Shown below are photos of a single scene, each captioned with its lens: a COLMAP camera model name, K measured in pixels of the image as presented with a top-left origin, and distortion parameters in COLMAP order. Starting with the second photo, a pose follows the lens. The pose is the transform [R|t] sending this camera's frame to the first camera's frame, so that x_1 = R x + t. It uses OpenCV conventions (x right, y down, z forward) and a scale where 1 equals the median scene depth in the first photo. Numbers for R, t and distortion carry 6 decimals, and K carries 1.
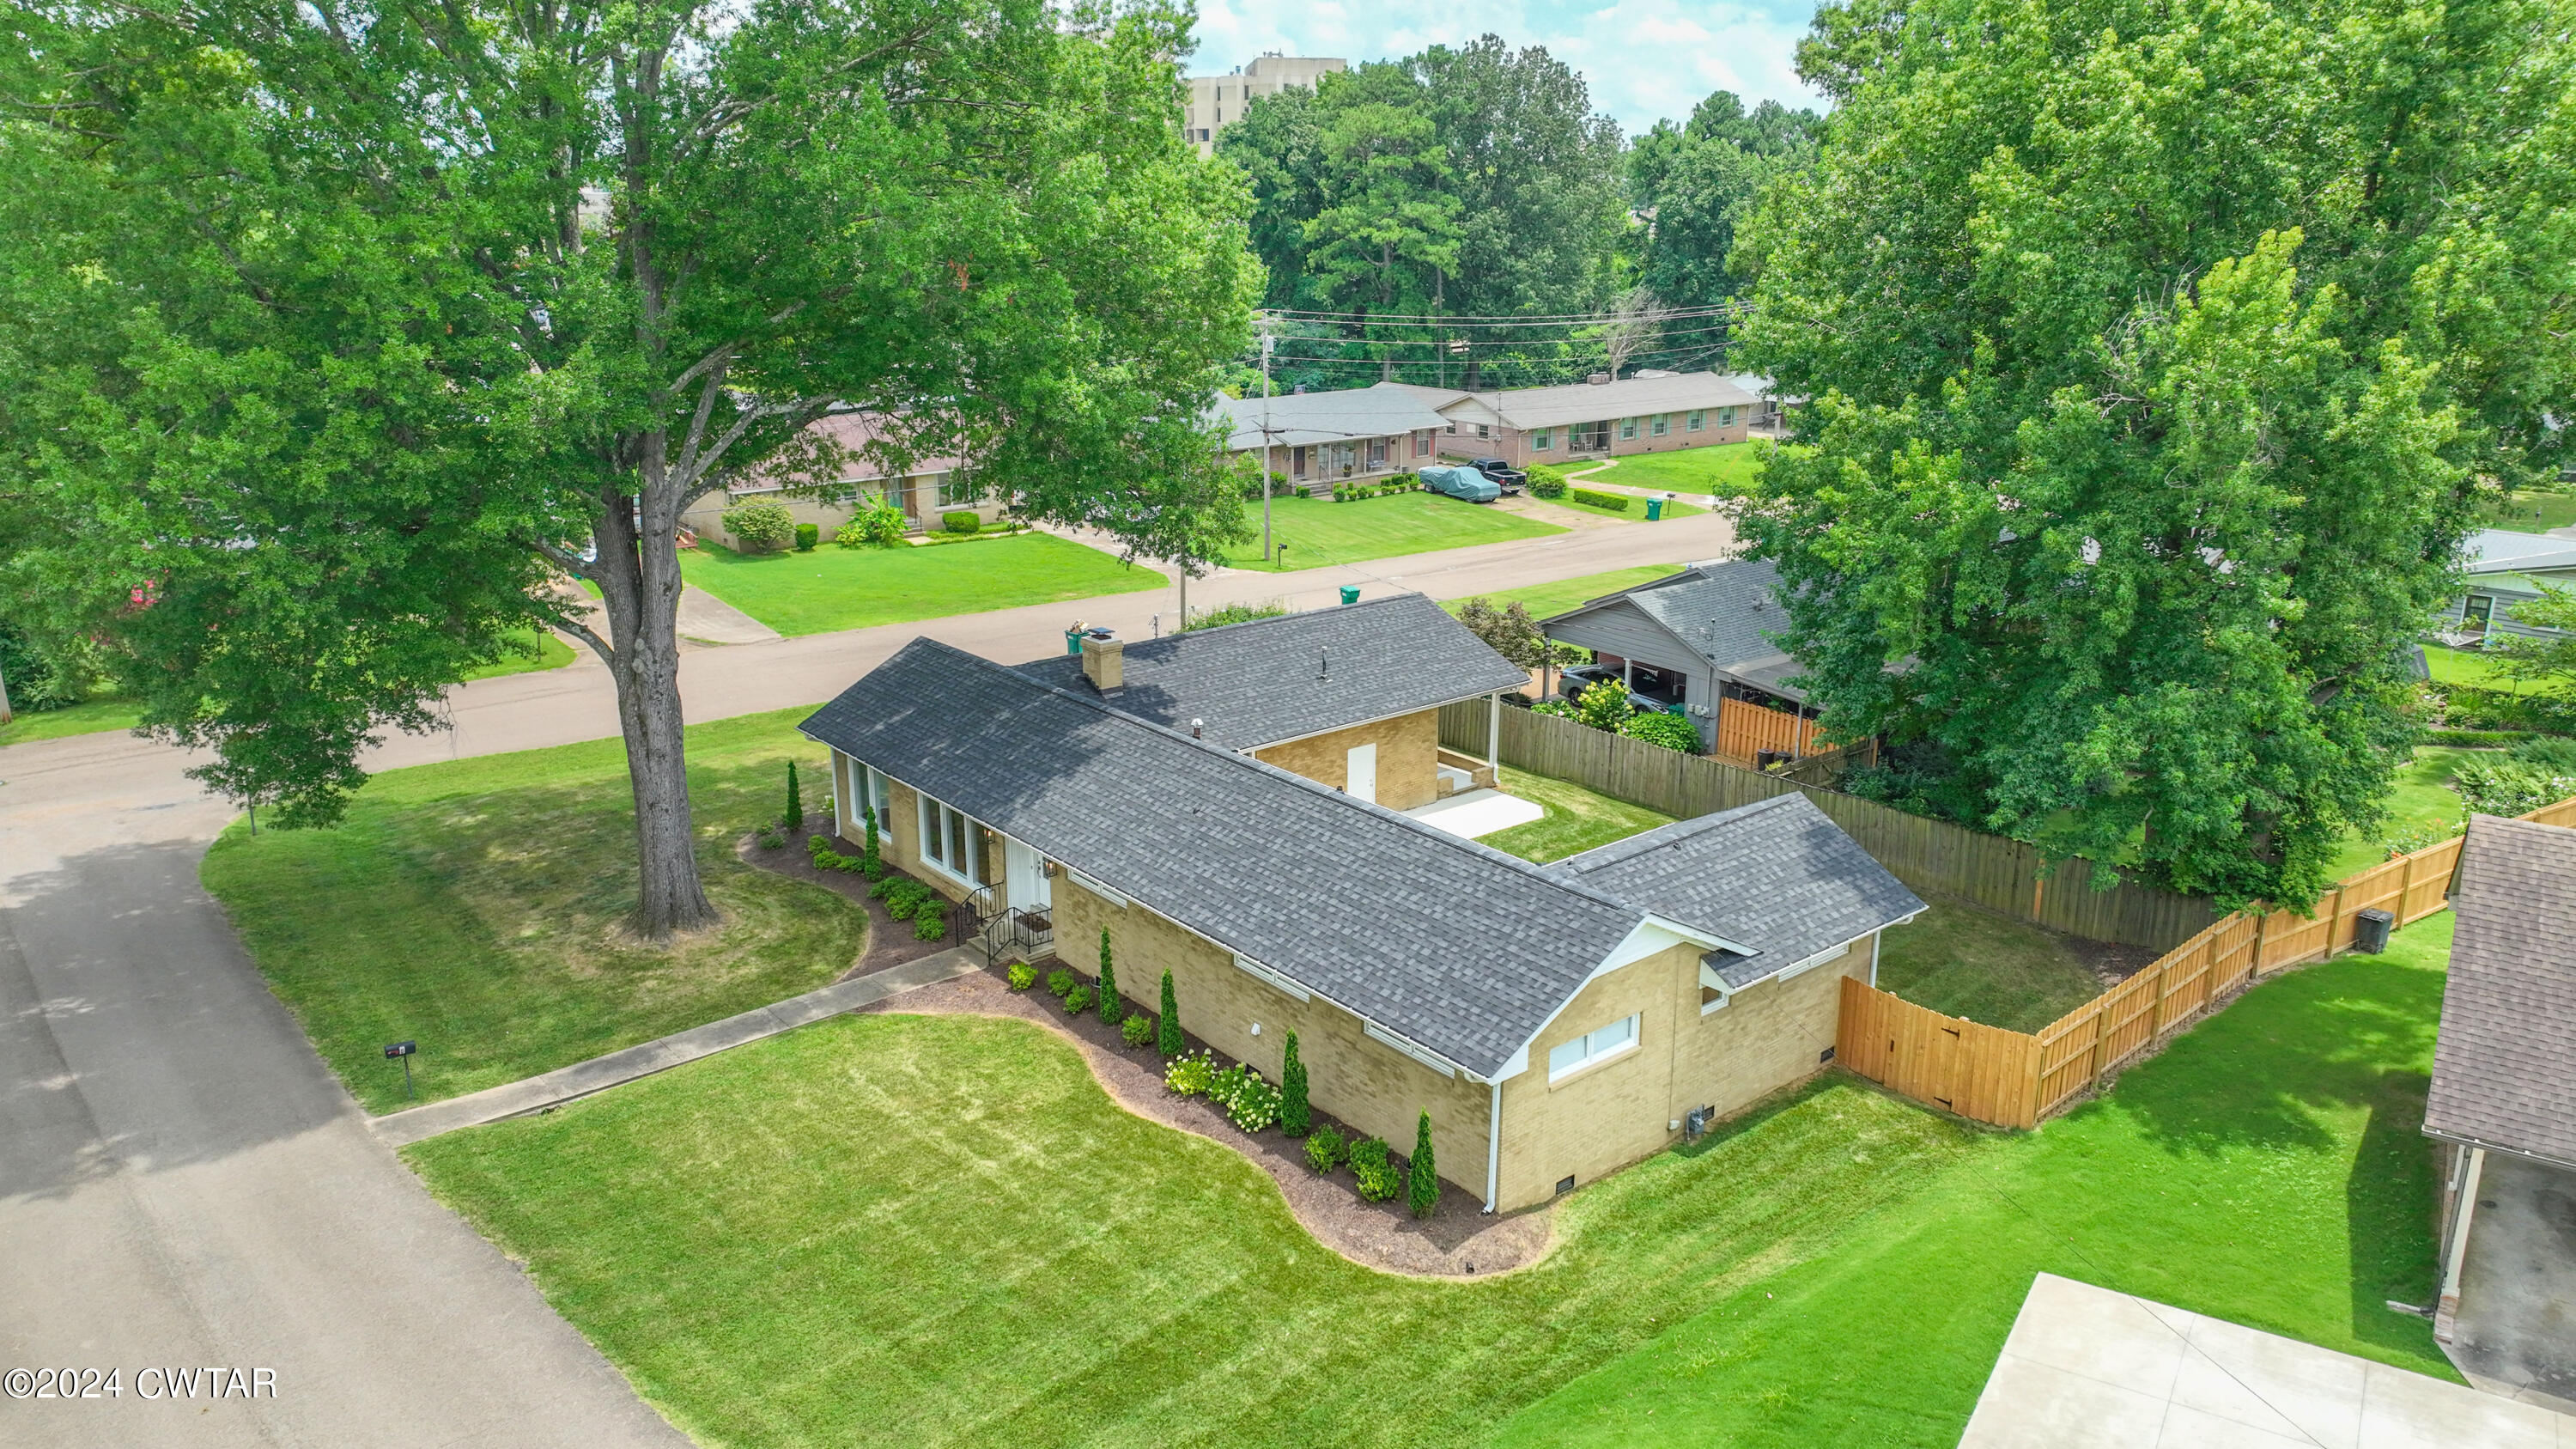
lens RADIAL K [[1813.1, 0, 1298.1], [0, 1813.1, 717.5], [0, 0, 1]] dist [-0.000934, 0.000678]
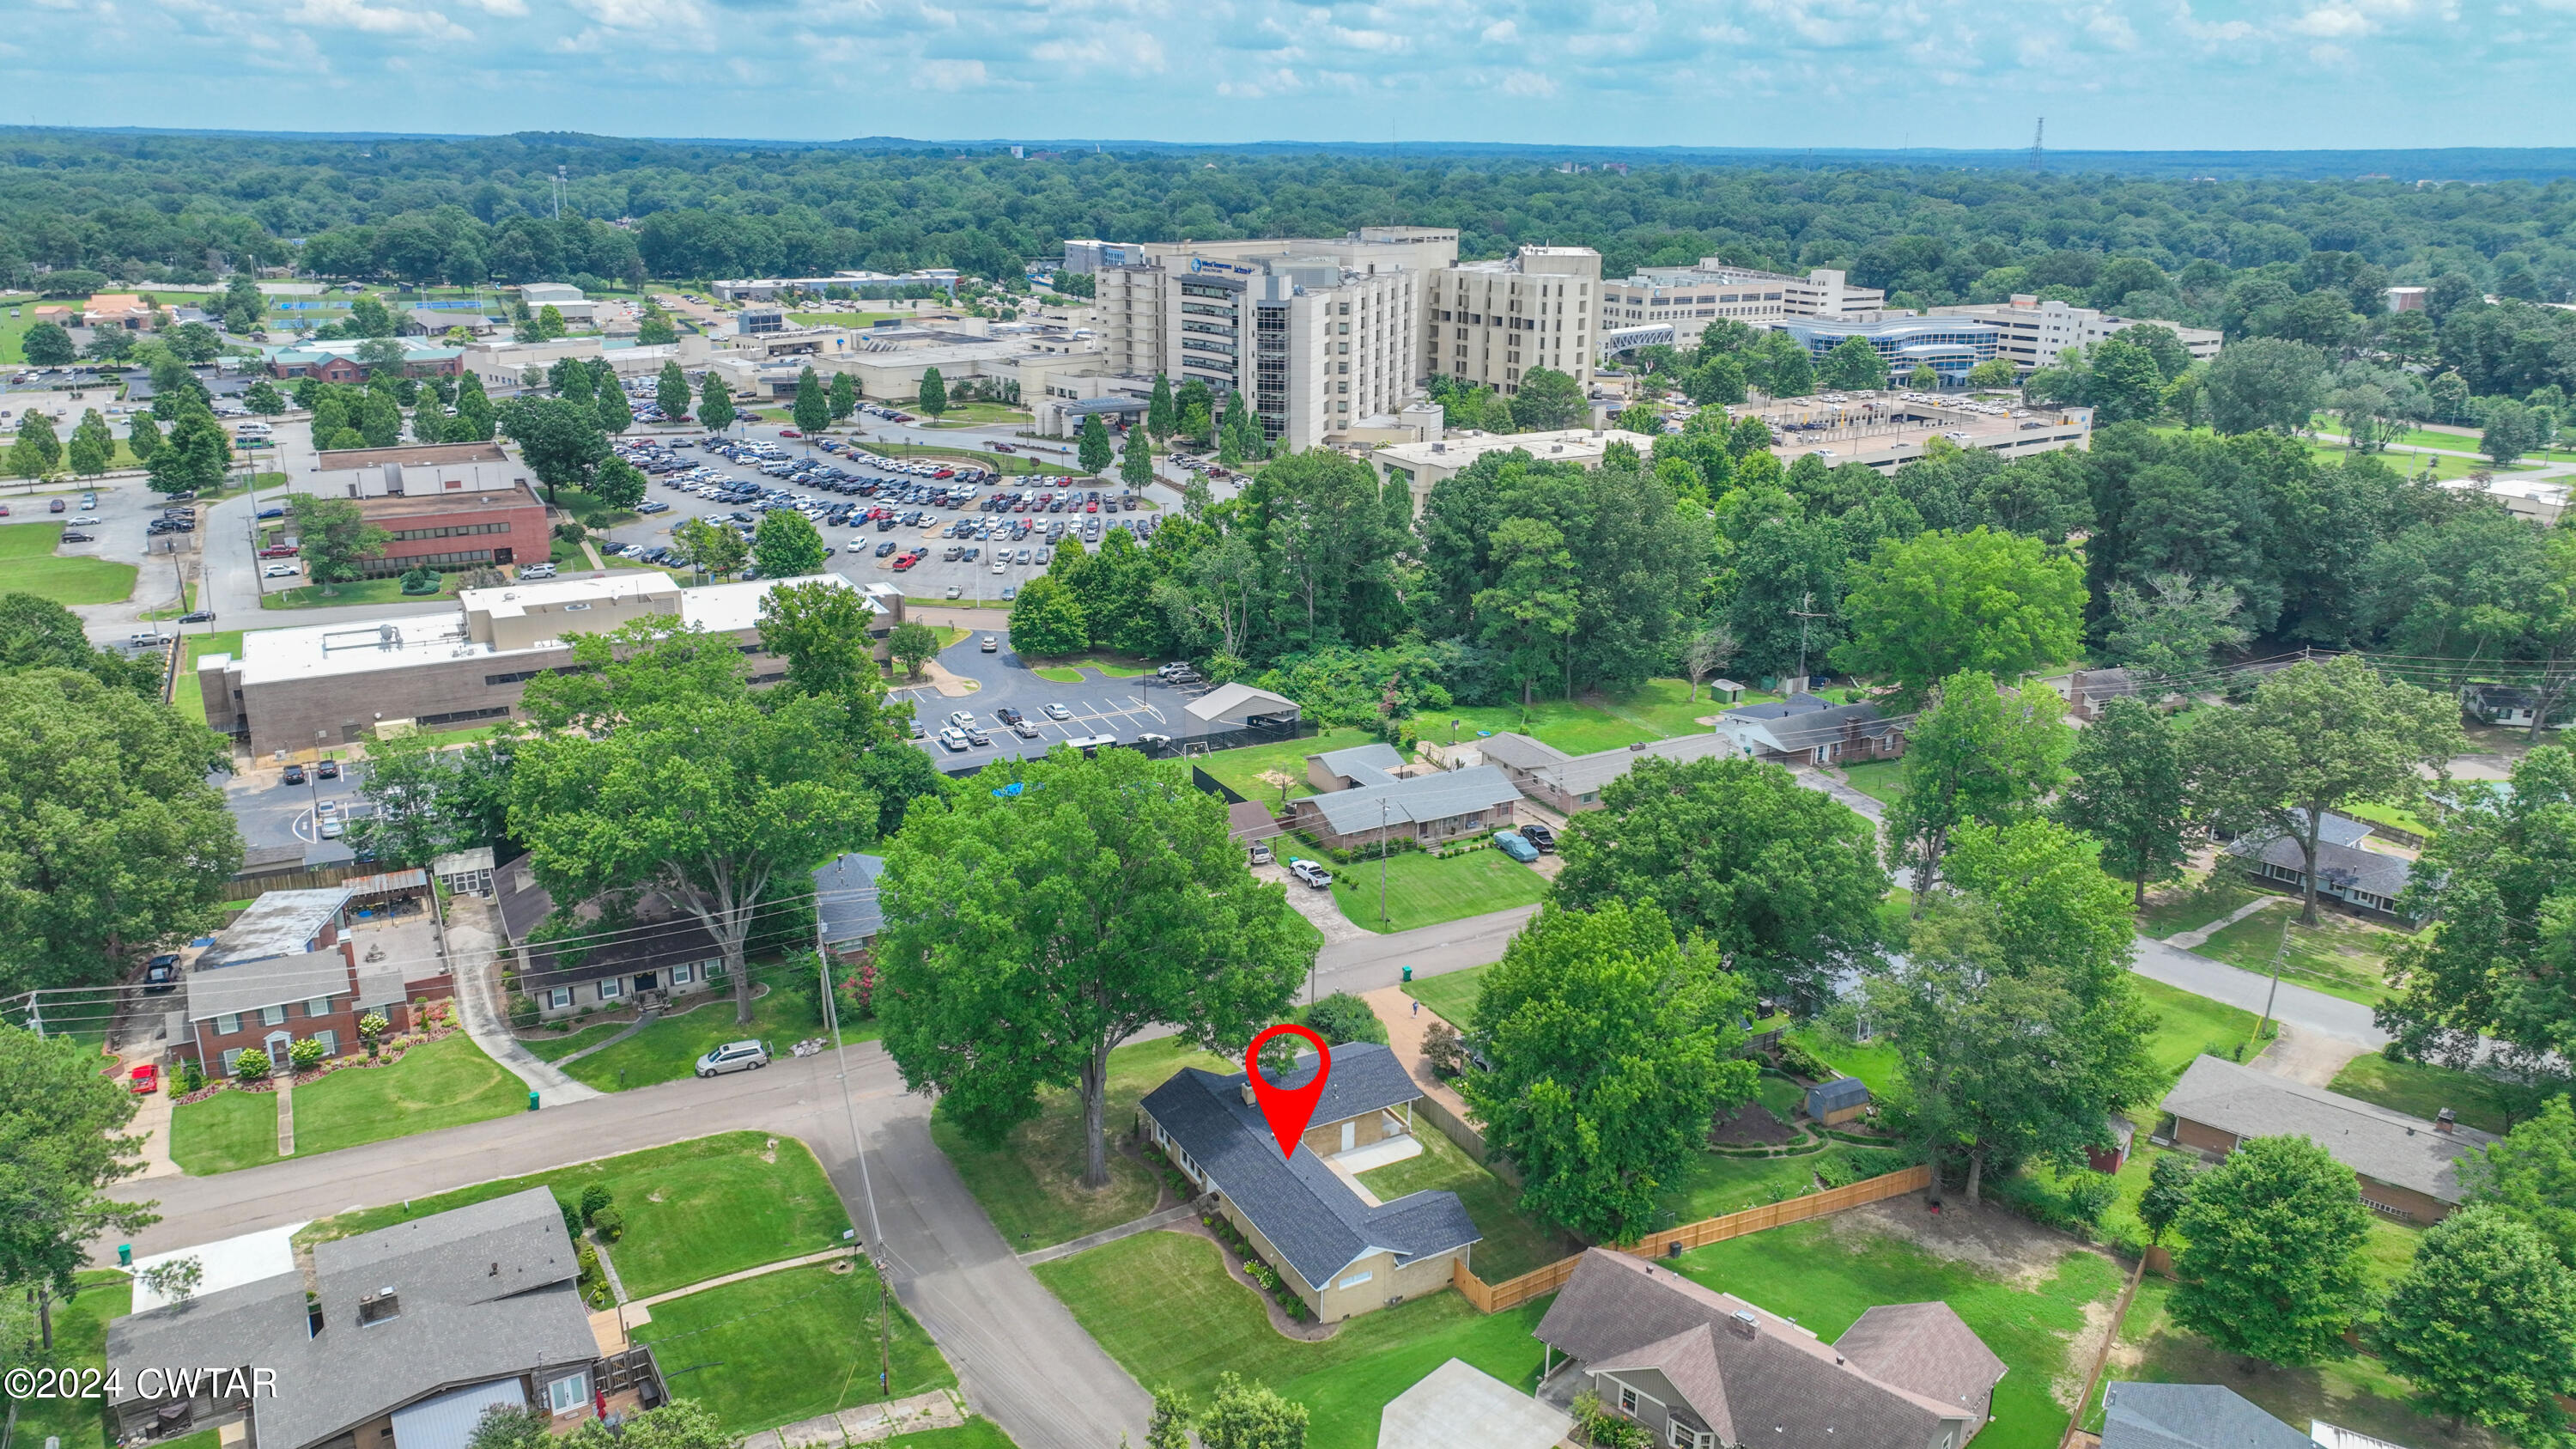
lens RADIAL K [[1813.1, 0, 1281.4], [0, 1813.1, 728.2], [0, 0, 1]] dist [-0.000934, 0.000678]
pose [[0.982476, 0.060132, -0.176422, 0.472240], [-0.054685, 0.997869, 0.035585, -0.822607], [0.178186, -0.025314, 0.983671, -2.020831]]
